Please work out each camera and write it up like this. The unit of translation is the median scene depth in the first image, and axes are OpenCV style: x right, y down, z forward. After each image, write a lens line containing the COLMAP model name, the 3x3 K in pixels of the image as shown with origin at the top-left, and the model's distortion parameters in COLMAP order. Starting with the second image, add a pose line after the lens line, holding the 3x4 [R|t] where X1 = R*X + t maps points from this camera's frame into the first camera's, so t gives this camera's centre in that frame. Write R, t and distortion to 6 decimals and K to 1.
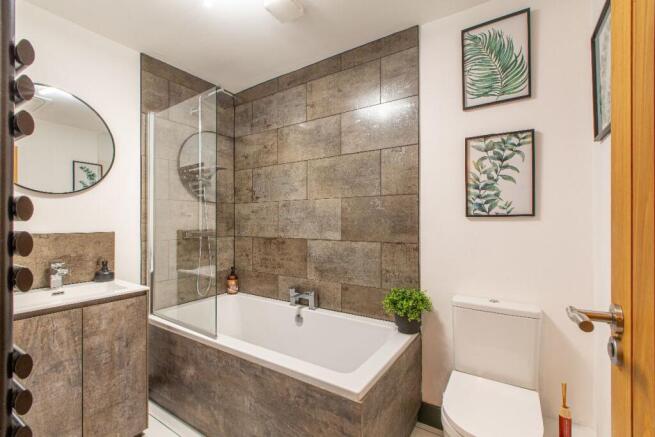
lens RADIAL K [[298.0, 0, 324.9], [0, 298.0, 218.8], [0, 0, 1]] dist [0.001479, 0.000374]
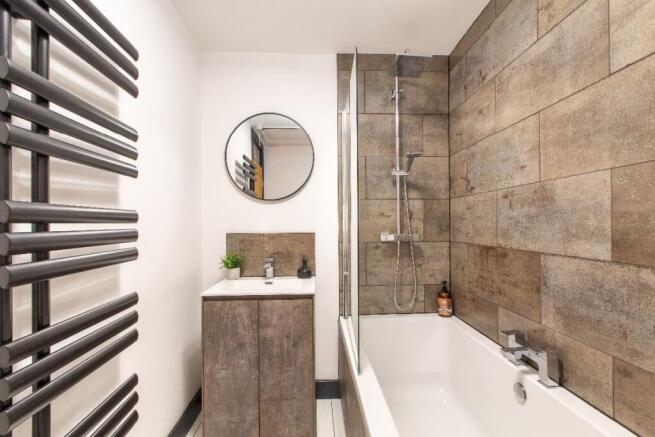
lens RADIAL K [[298.0, 0, 327.1], [0, 298.0, 224.0], [0, 0, 1]] dist [0.001479, 0.000374]
pose [[0.593163, -0.001846, -0.805080, 0.155619], [0.011611, 0.999913, 0.006262, 0.006044], [0.804999, -0.013062, 0.593133, 0.360254]]
